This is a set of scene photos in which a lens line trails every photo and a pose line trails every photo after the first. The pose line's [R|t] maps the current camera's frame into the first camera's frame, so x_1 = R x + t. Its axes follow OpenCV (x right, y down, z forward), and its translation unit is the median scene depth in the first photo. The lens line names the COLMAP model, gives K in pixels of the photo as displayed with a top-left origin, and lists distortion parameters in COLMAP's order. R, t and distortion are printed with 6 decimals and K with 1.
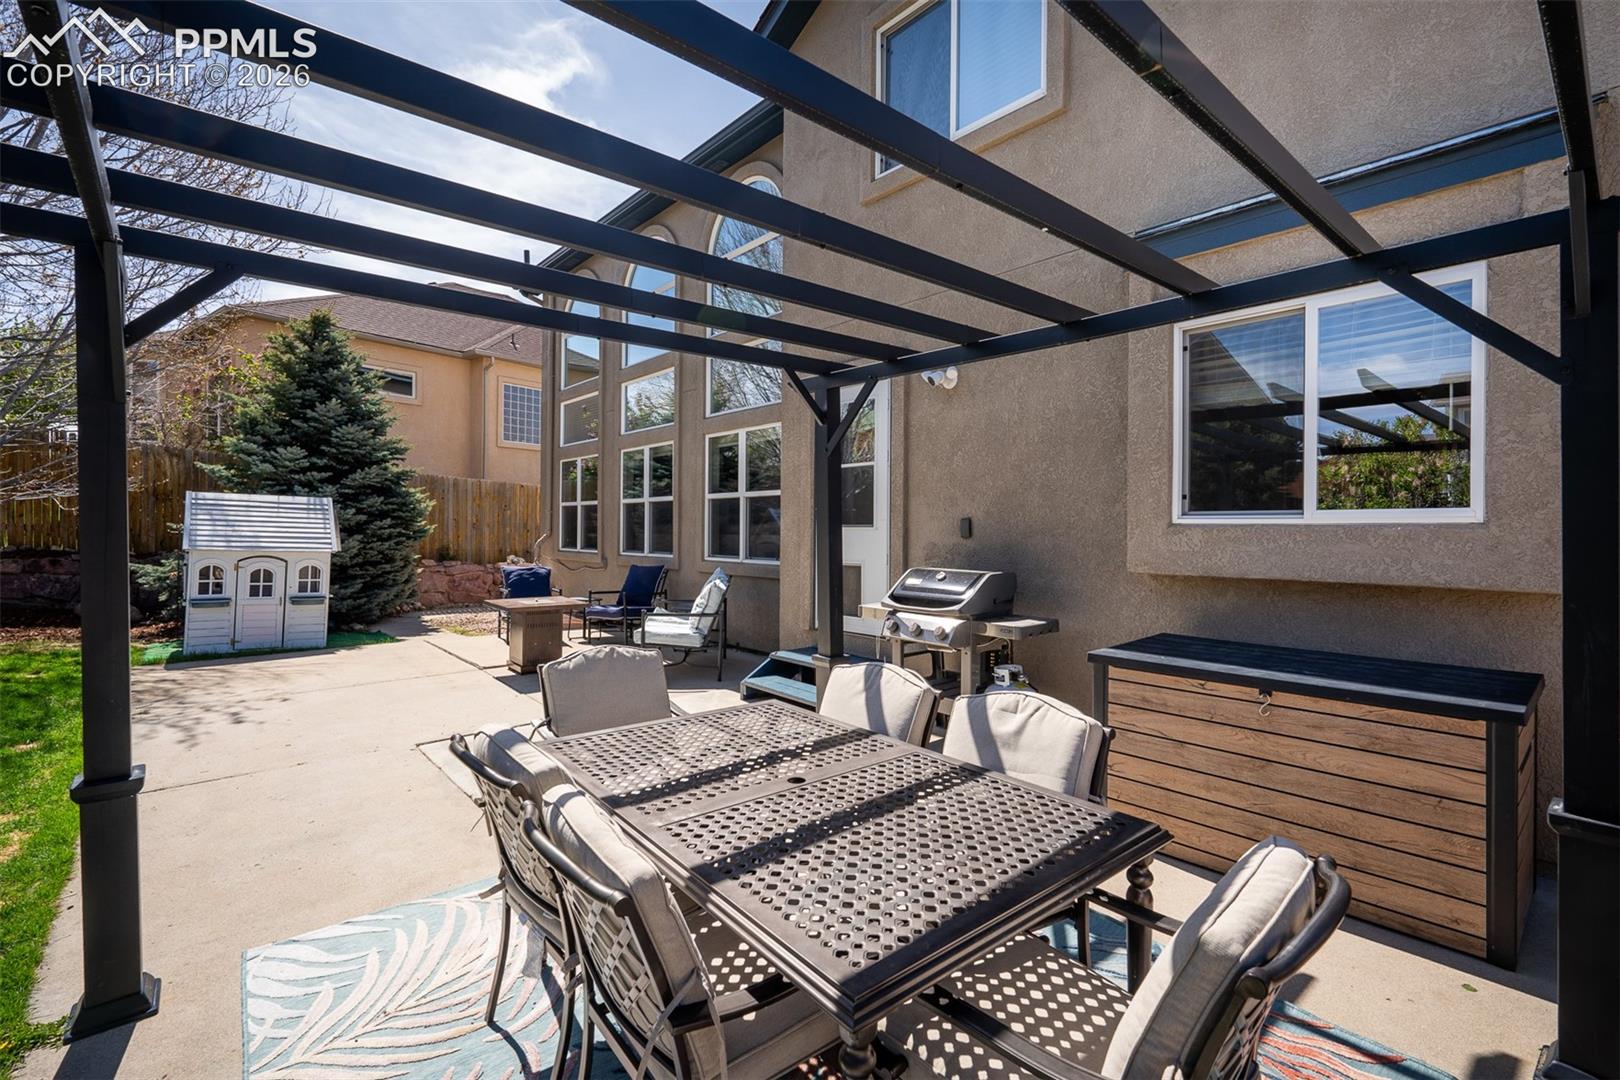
lens RADIAL K [[746.0, 0, 804.1], [0, 746.0, 529.8], [0, 0, 1]] dist [-0.001897, -0.000188]
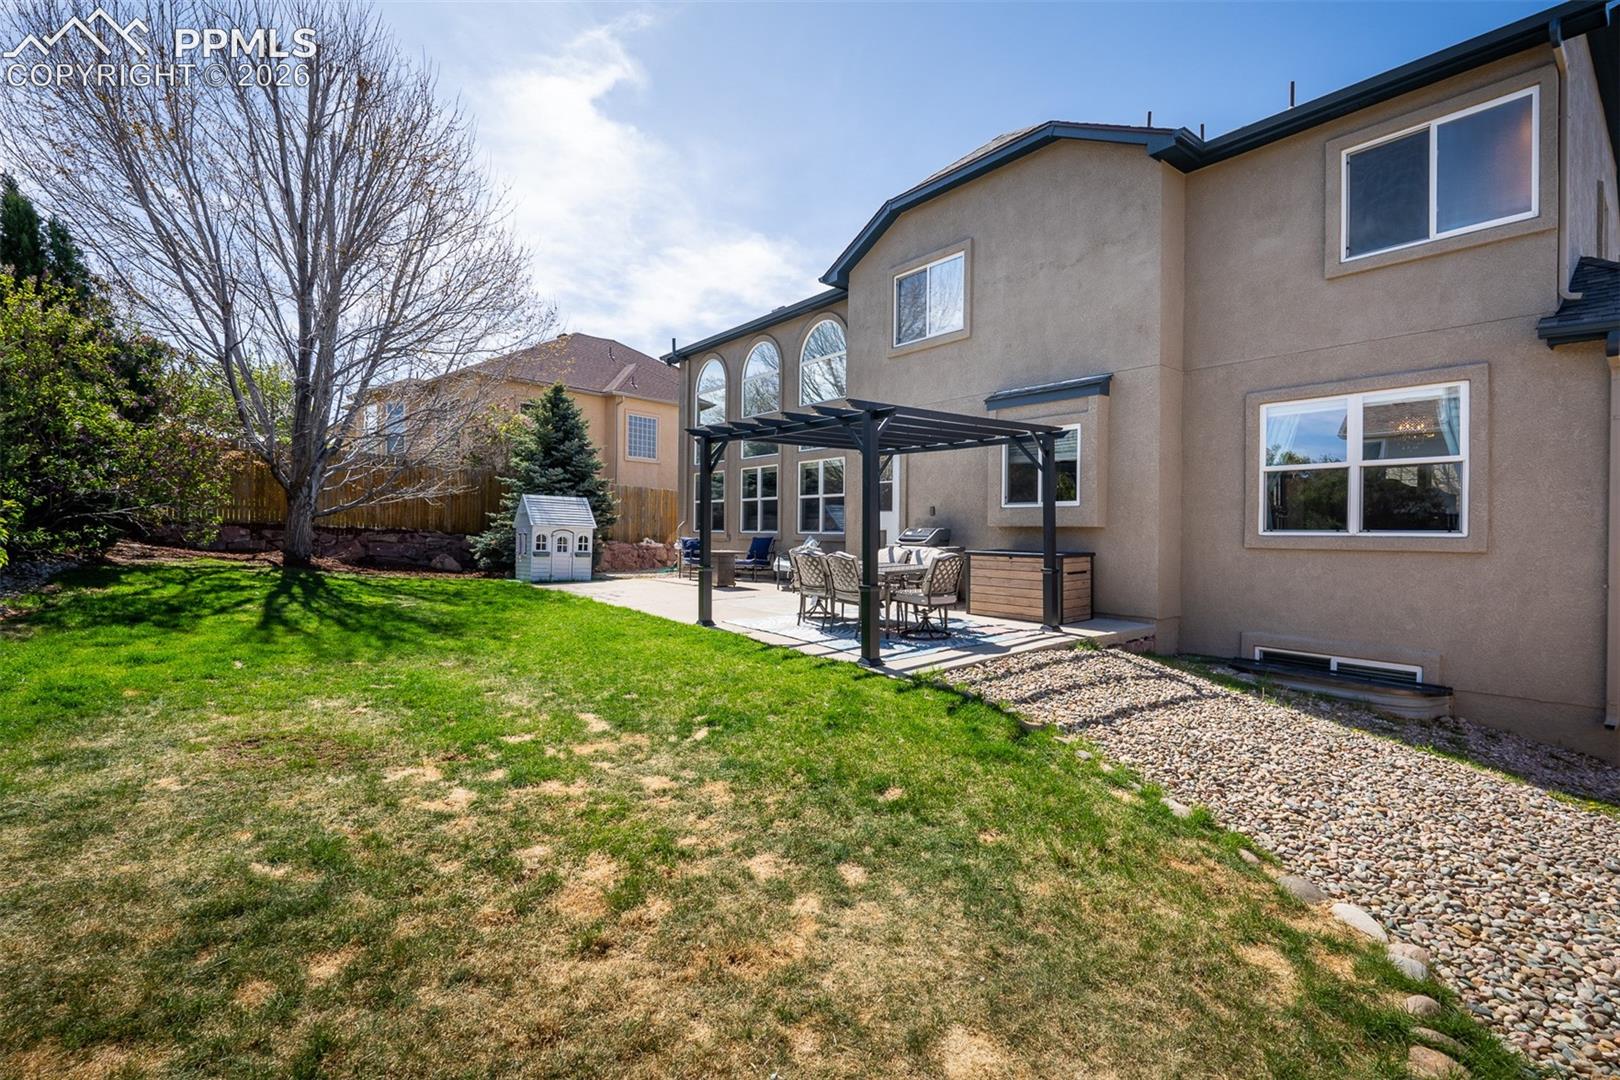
lens RADIAL K [[746.0, 0, 820.3], [0, 746.0, 537.7], [0, 0, 1]] dist [-0.001897, -0.000188]
pose [[0.999472, 0.000018, -0.032489, -0.026743], [0.000389, 0.999922, 0.012516, 0.026576], [0.032487, -0.012522, 0.999394, -0.676130]]
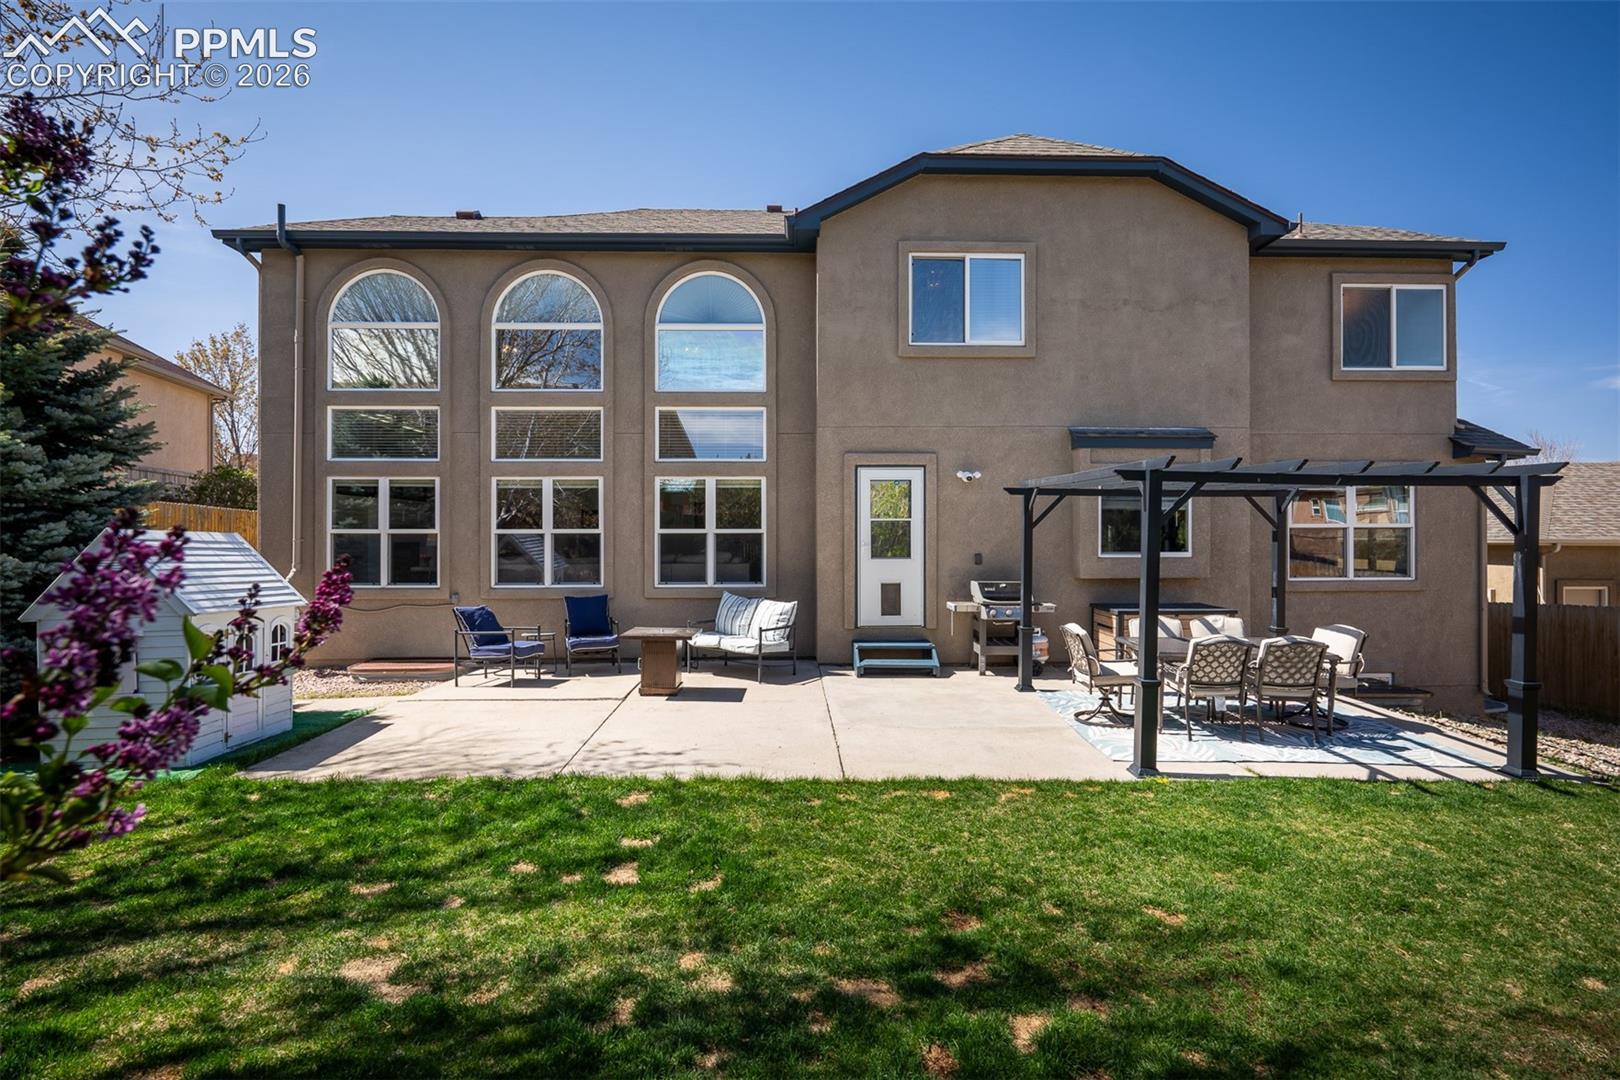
lens RADIAL K [[777.9, 0, 809.1], [0, 777.9, 536.1], [0, 0, 1]] dist [0.001963, -0.001716]
pose [[0.616763, -0.009113, 0.787096, -0.820449], [0.004319, 0.999957, 0.008193, -0.040290], [-0.787137, -0.001654, 0.616776, 0.073658]]
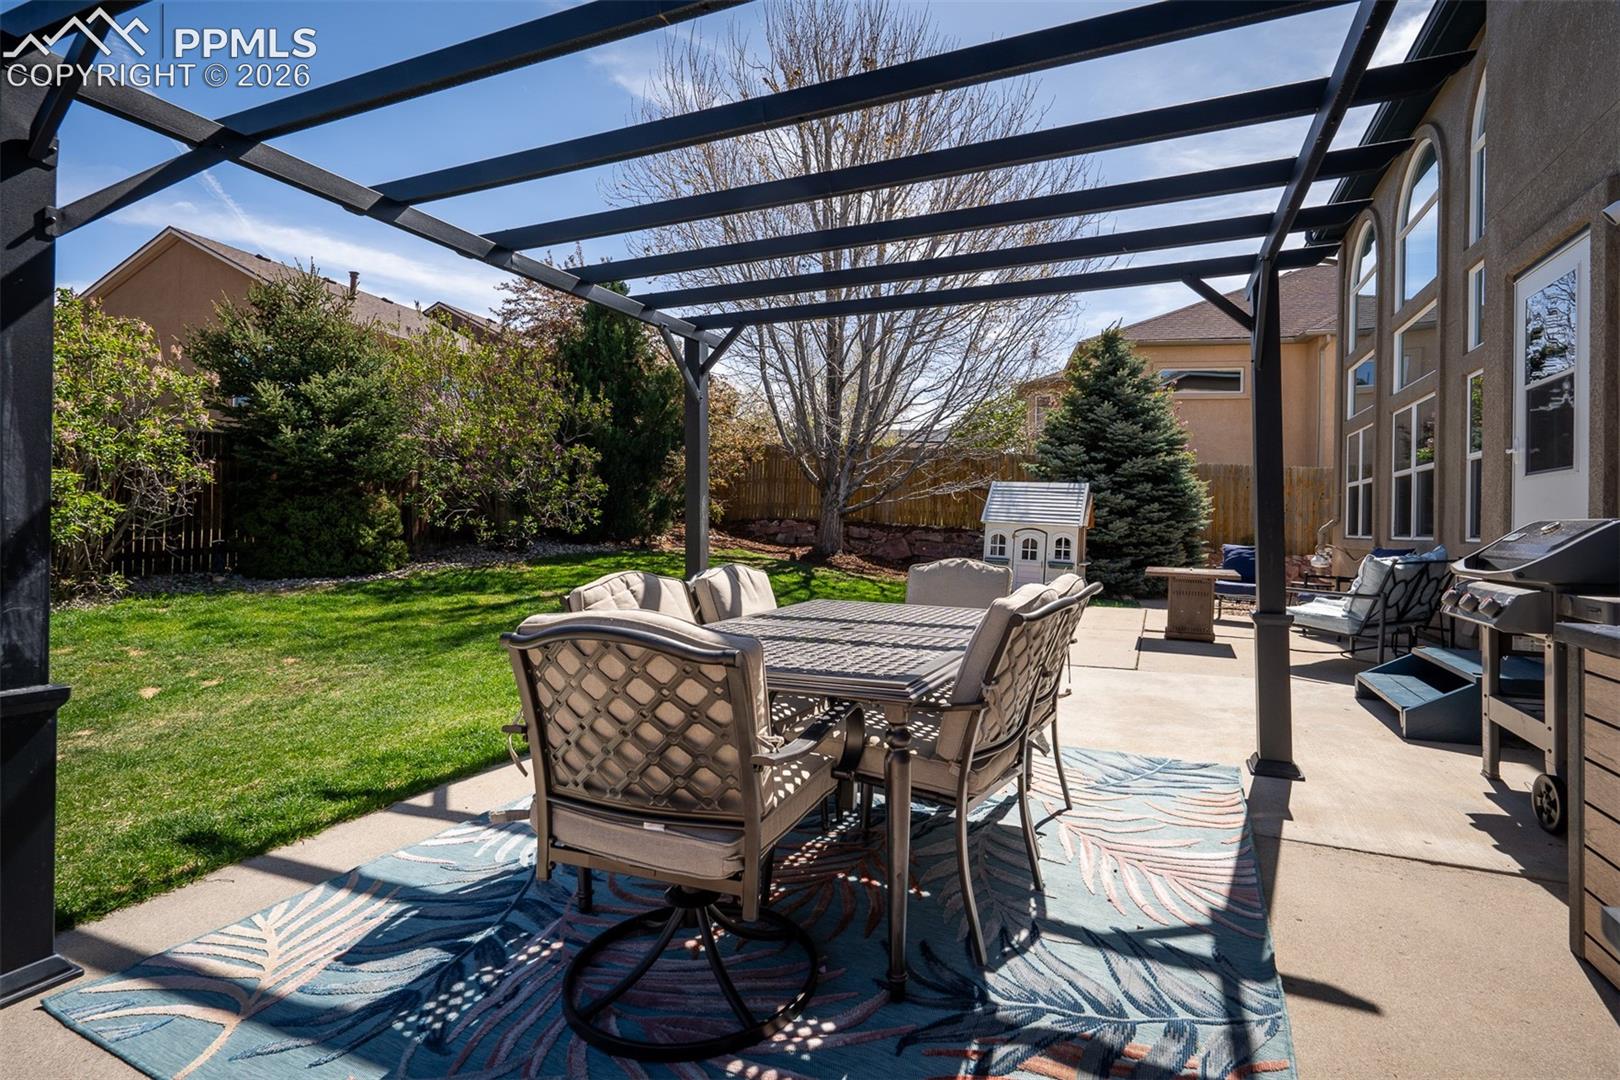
lens RADIAL K [[746.0, 0, 829.3], [0, 746.0, 517.0], [0, 0, 1]] dist [-0.001897, -0.000188]
pose [[0.446476, -0.008551, -0.894755, 0.233505], [-0.017040, 0.999692, -0.018057, 0.036981], [0.894633, 0.023308, 0.446193, 0.086079]]
